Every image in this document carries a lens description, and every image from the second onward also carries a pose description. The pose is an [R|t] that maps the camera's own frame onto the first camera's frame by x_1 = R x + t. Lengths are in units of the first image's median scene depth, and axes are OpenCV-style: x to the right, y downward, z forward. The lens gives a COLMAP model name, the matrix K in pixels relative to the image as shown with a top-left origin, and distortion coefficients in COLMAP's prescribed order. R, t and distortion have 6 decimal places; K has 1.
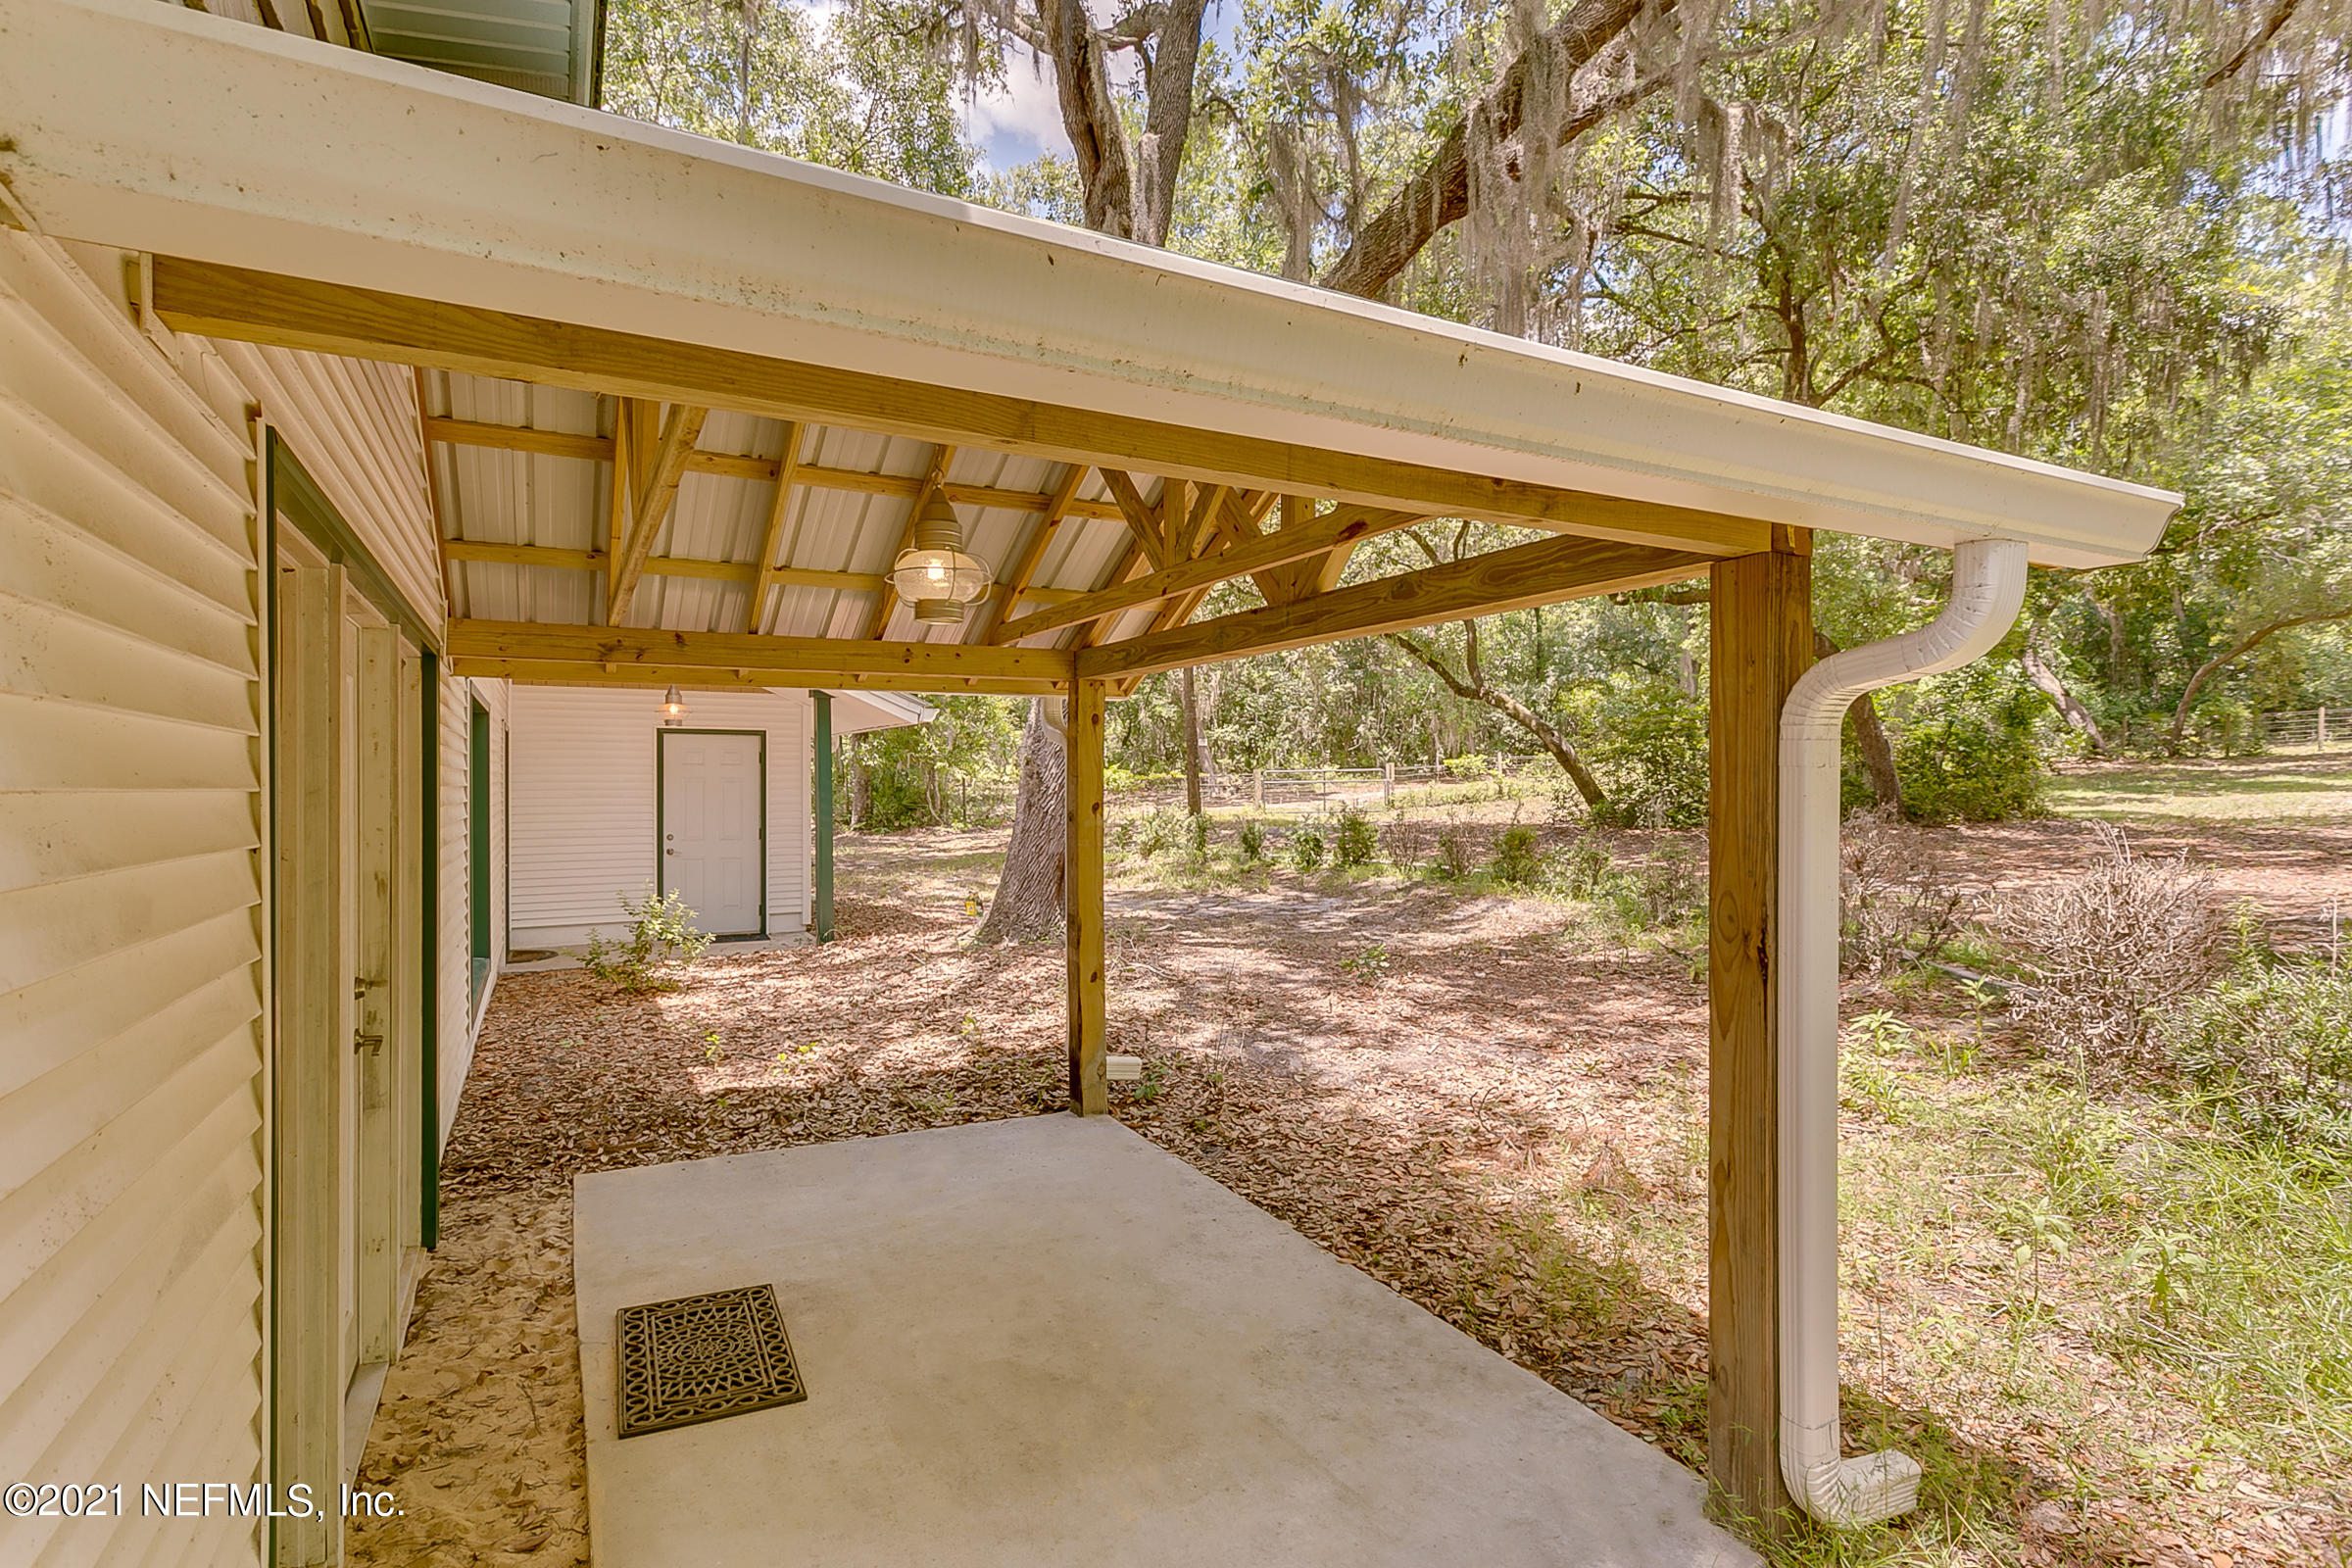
lens RADIAL K [[1168.5, 0, 1174.1], [0, 1168.5, 778.6], [0, 0, 1]] dist [-0.003476, 0.000673]
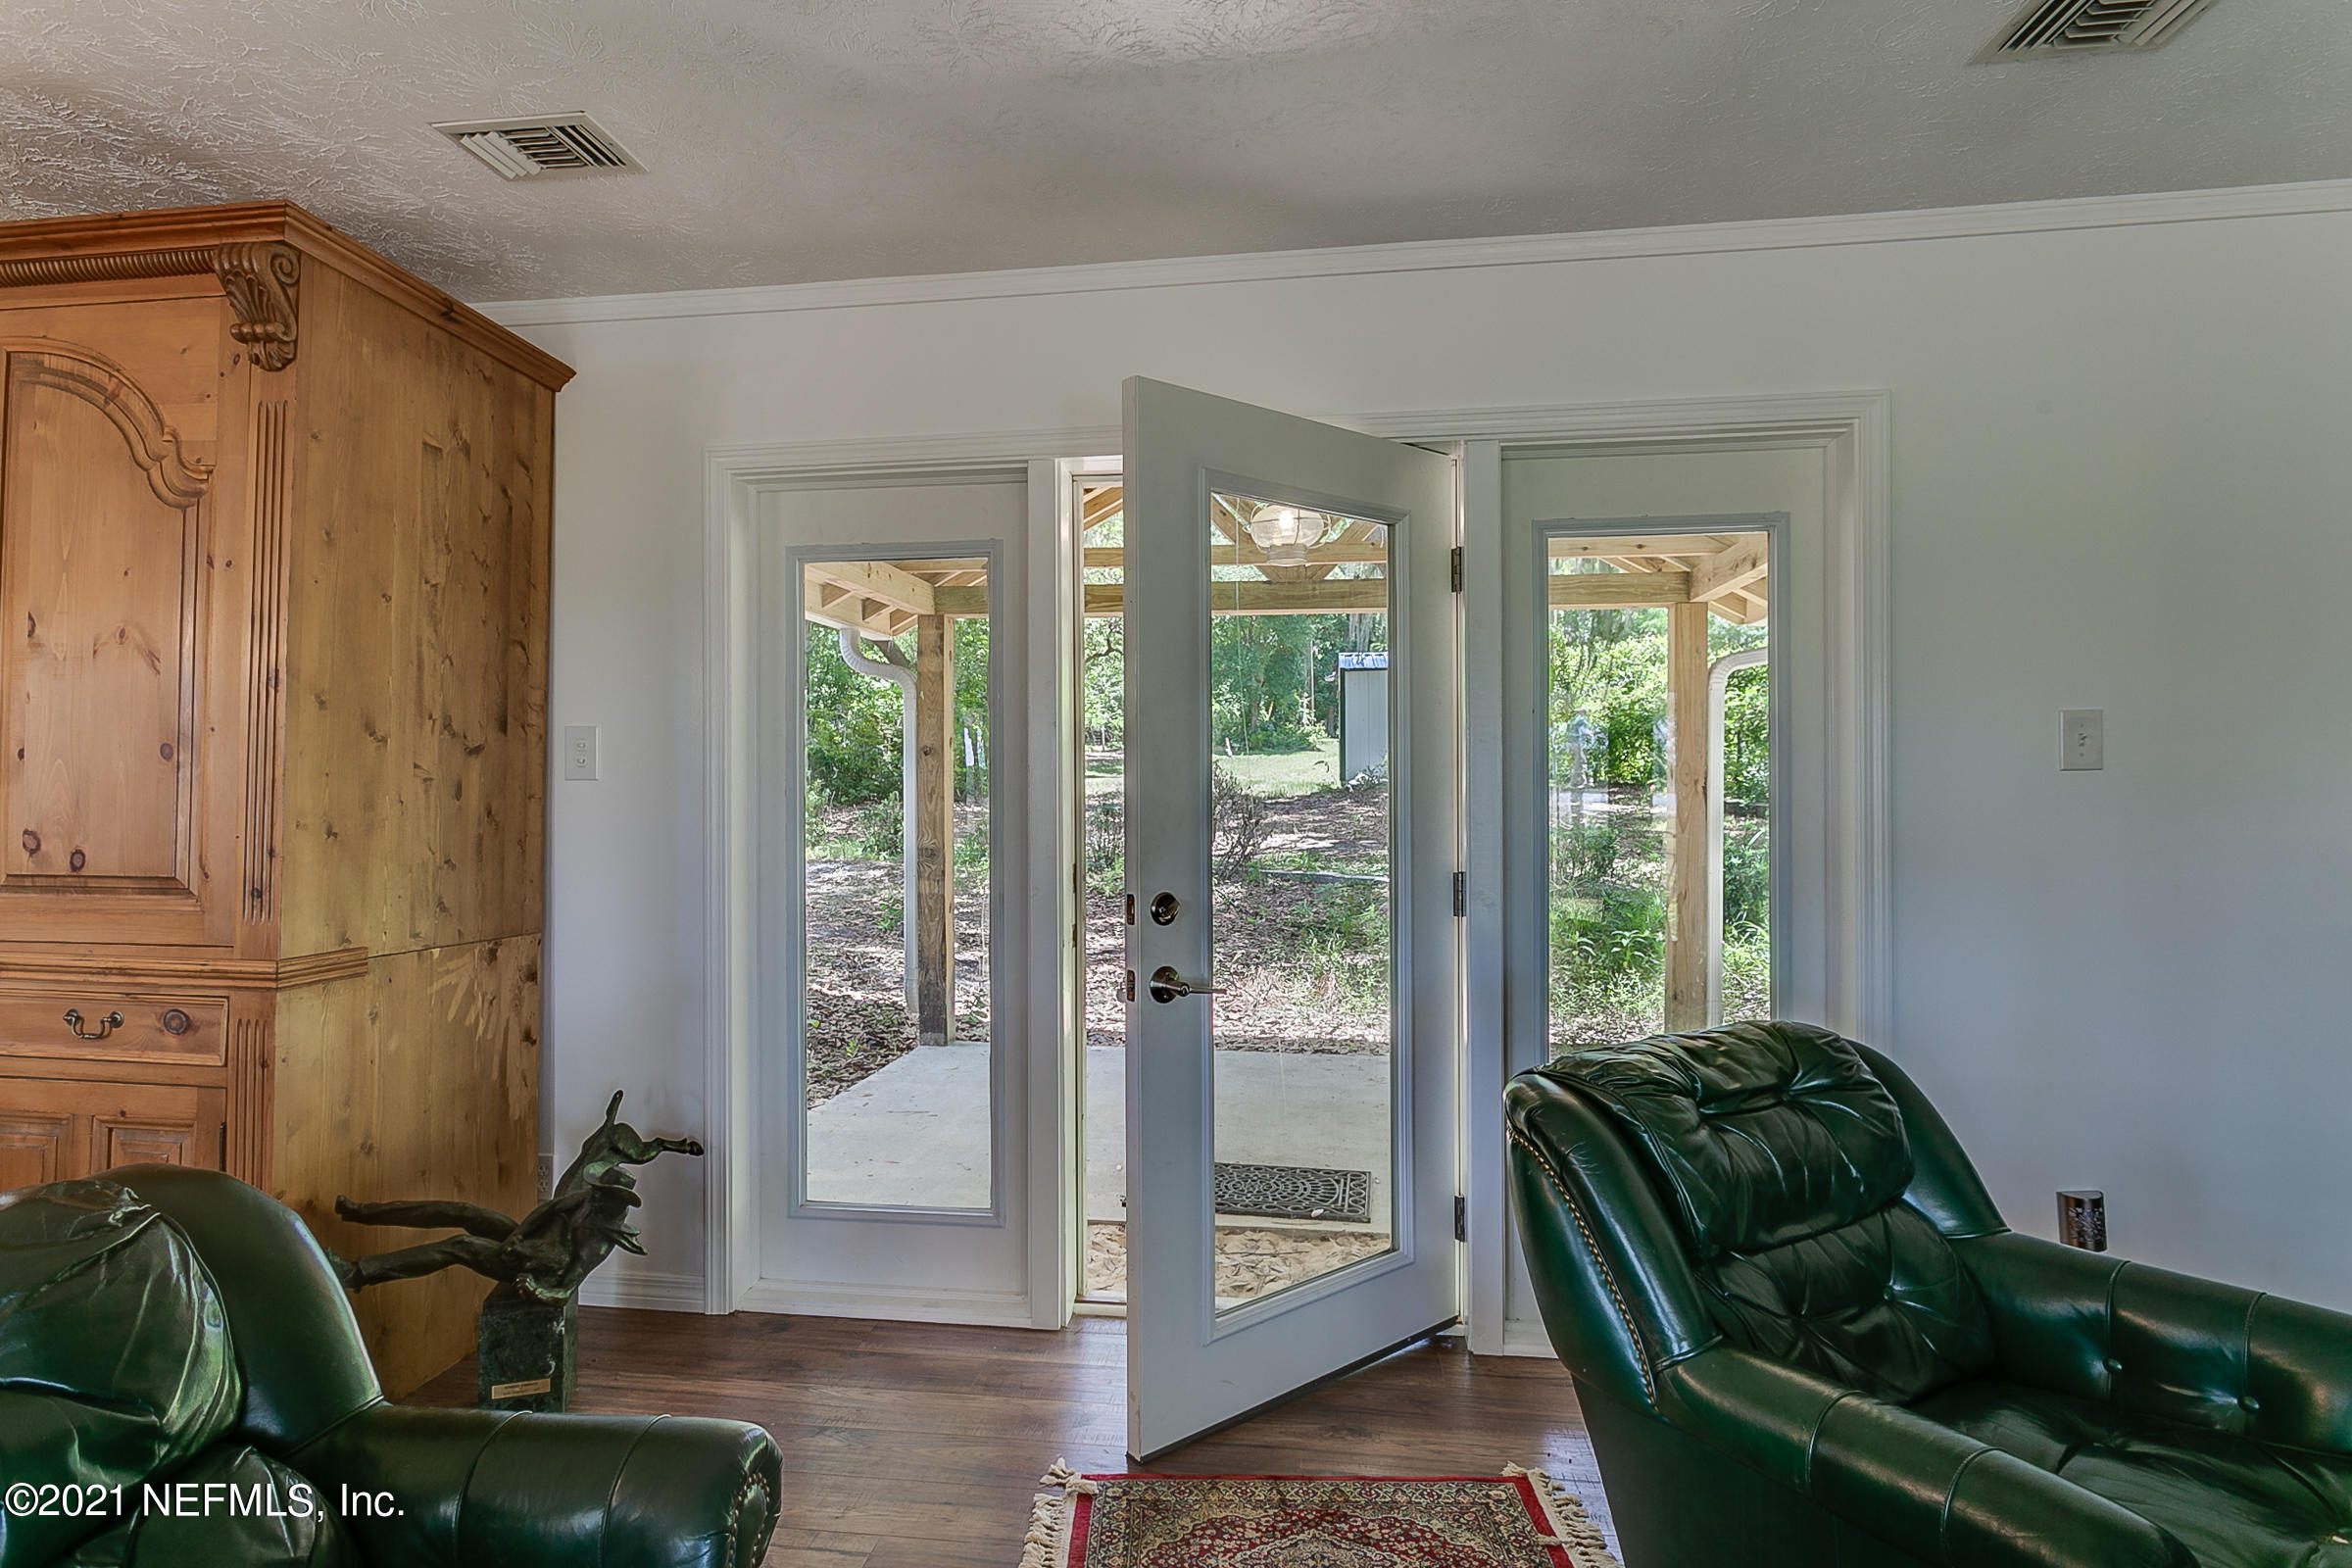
lens RADIAL K [[1168.5, 0, 1167.1], [0, 1168.5, 781.9], [0, 0, 1]] dist [-0.003476, 0.000673]
pose [[0.588960, -0.001808, 0.808160, -0.860339], [0.003666, 0.999993, -0.000434, 0.064988], [-0.808154, 0.003218, 0.588962, 0.261375]]
